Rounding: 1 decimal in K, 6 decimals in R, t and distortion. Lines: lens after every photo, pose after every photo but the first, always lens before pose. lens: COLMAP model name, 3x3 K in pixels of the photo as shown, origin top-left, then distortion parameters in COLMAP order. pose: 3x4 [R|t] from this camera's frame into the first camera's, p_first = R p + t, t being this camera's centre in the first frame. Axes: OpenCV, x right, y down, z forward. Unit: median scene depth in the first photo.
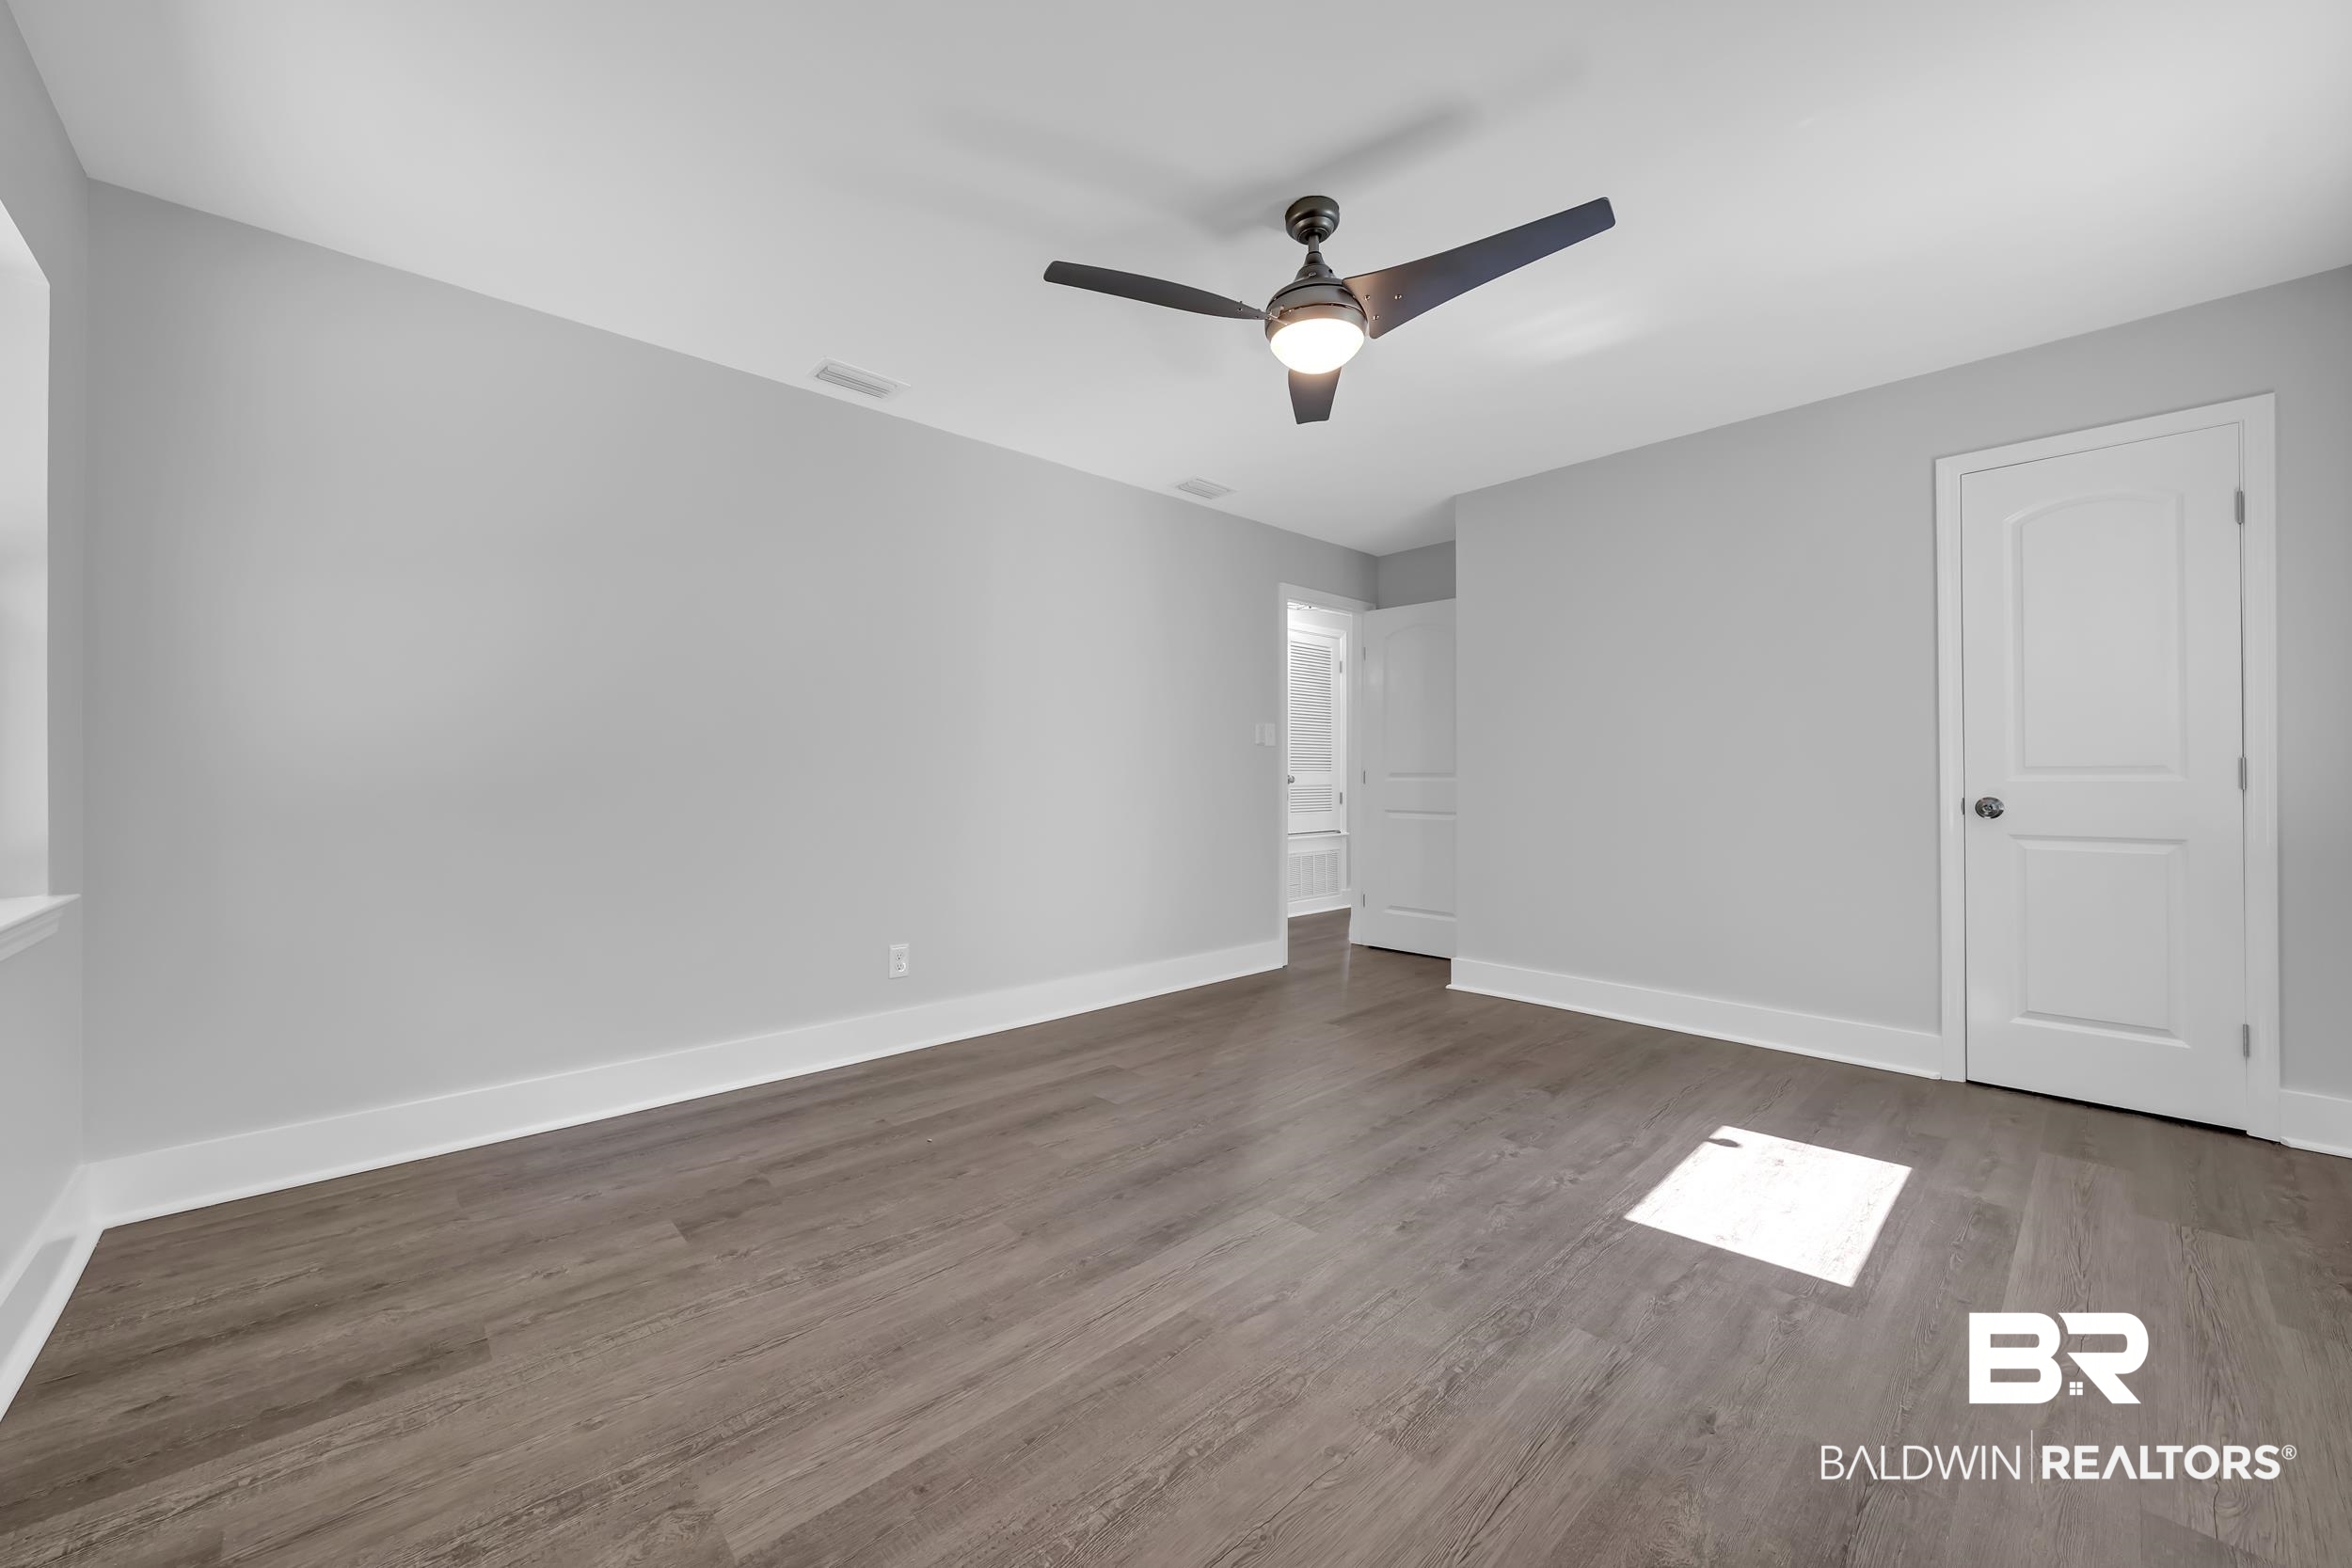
lens RADIAL K [[896.5, 0, 1178.6], [0, 896.5, 775.4], [0, 0, 1]] dist [0.001227, 0.000047]
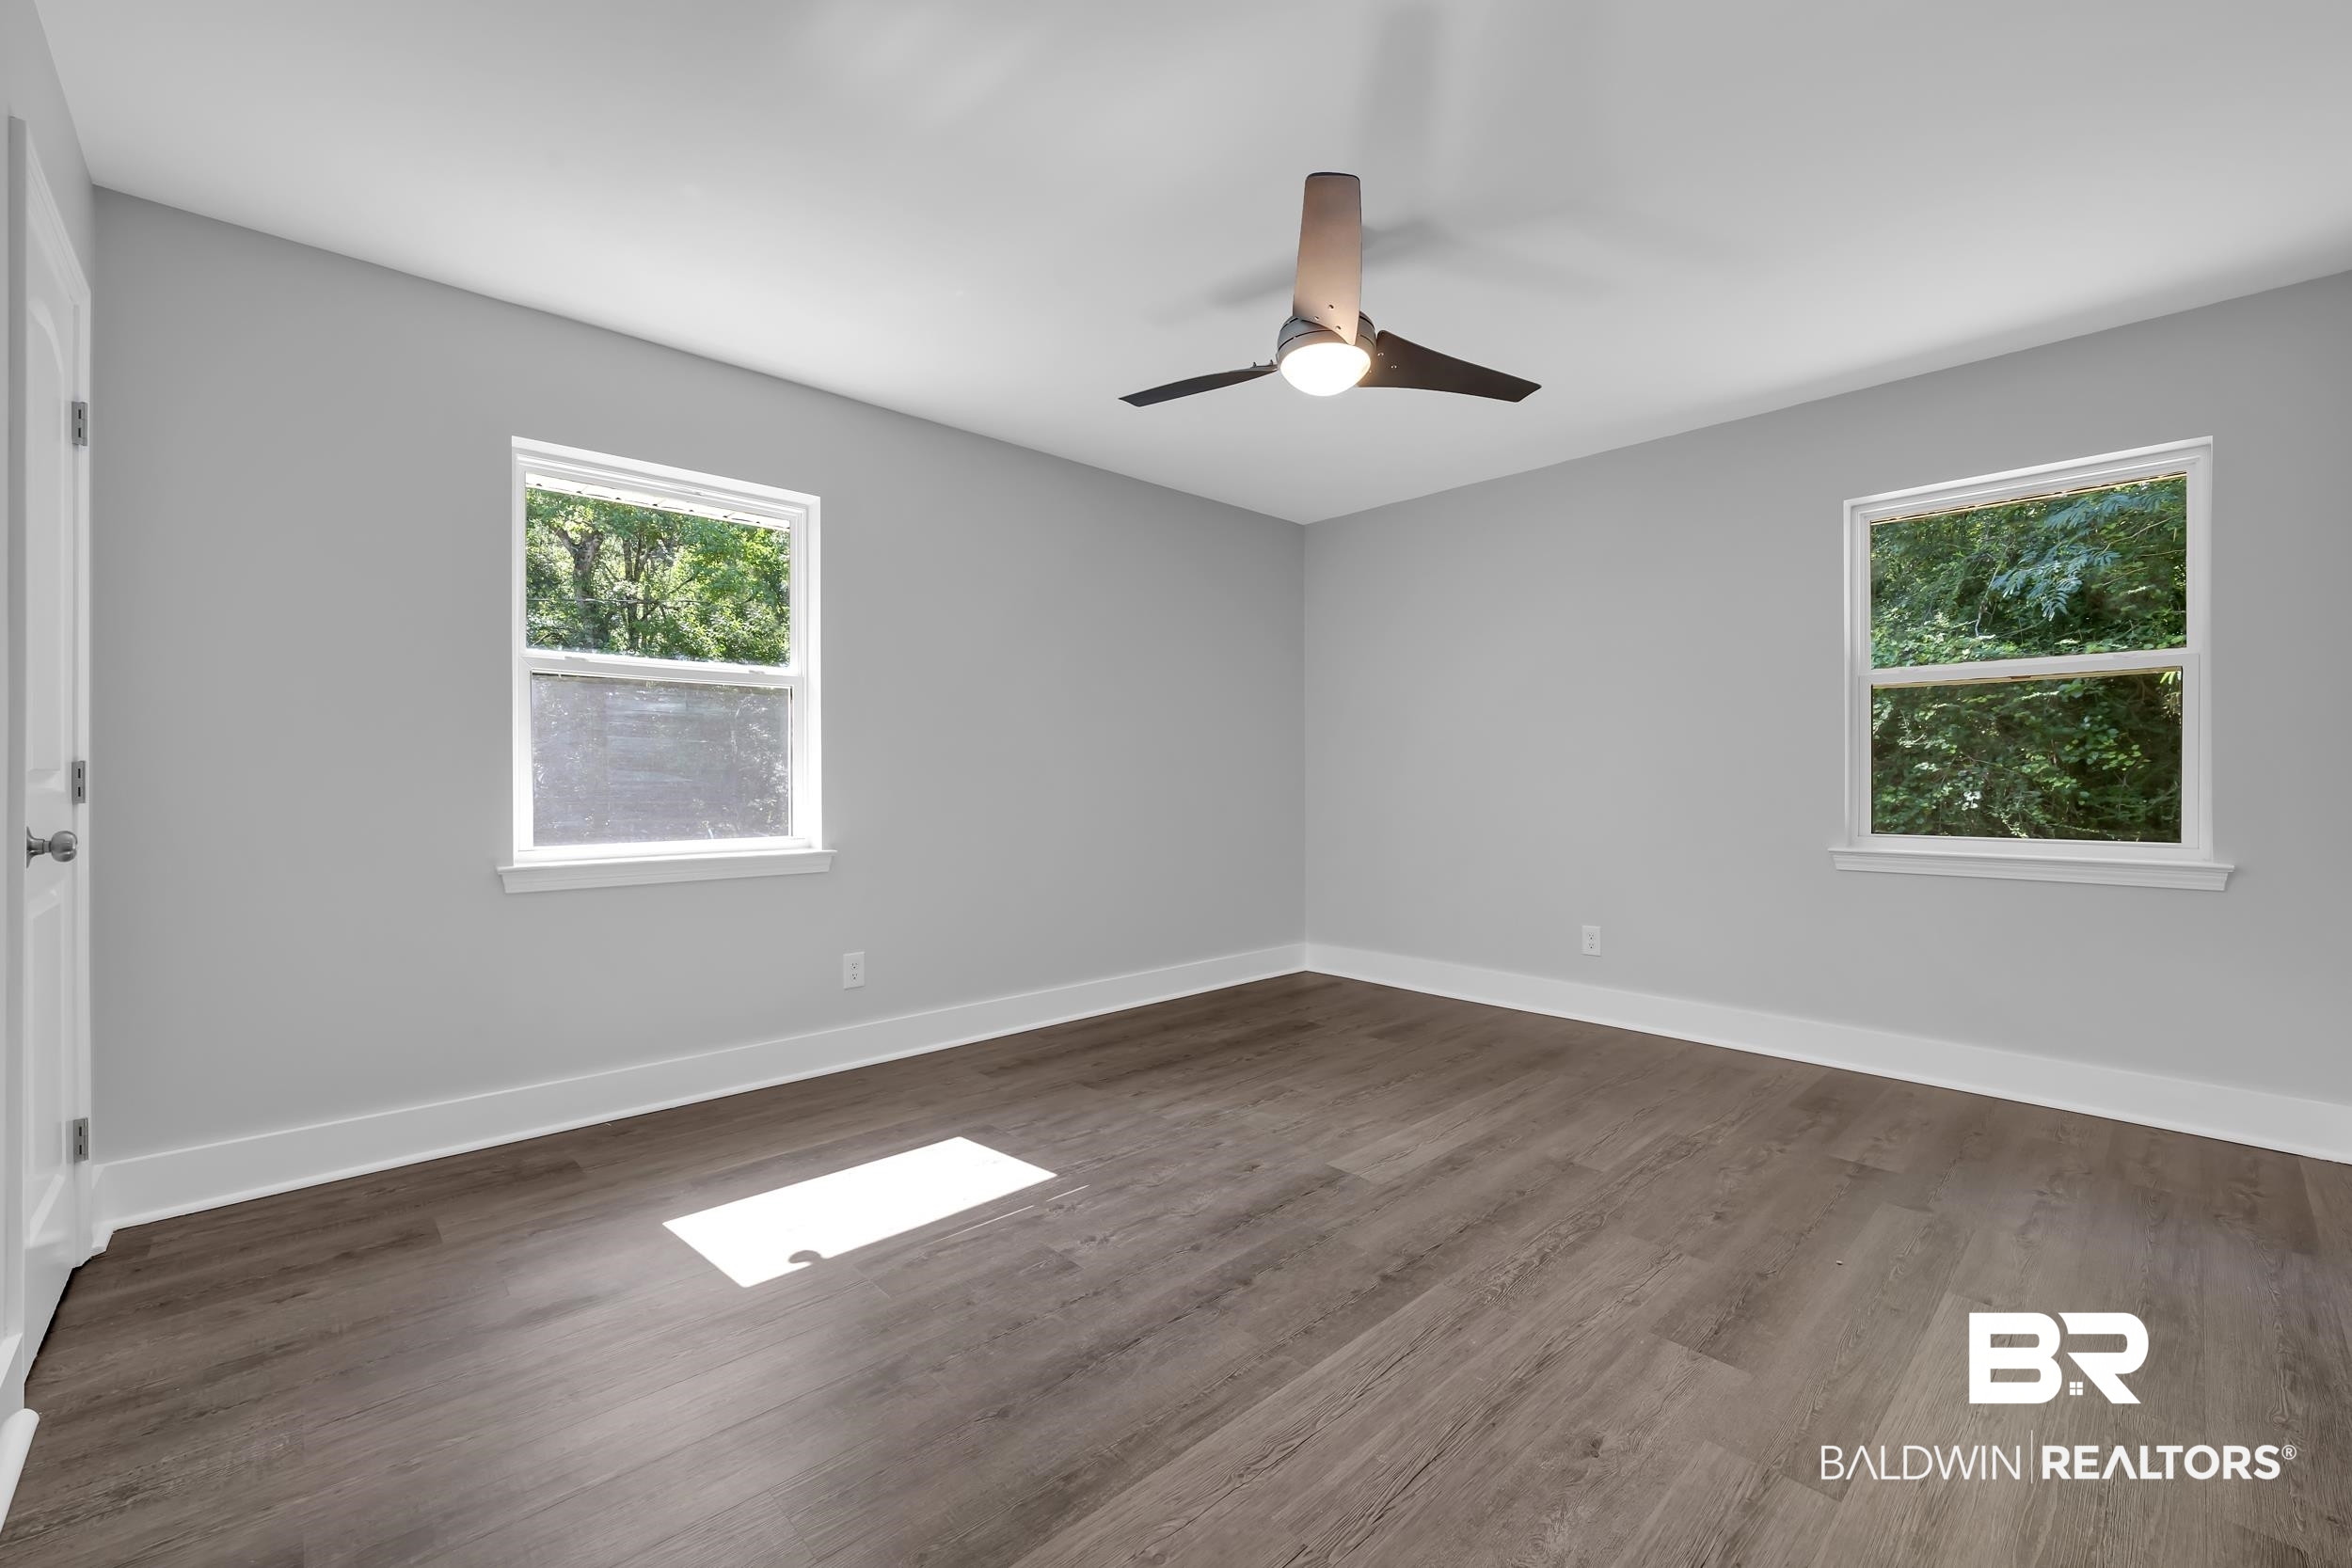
lens RADIAL K [[957.0, 0, 1179.3], [0, 957.0, 781.9], [0, 0, 1]] dist [-0.000518, 0.000038]
pose [[-0.999995, 0.001965, -0.002585, 0.353520], [0.001965, 0.999998, 0.000050, 0.000742], [0.002585, 0.000045, -0.999997, 2.275963]]
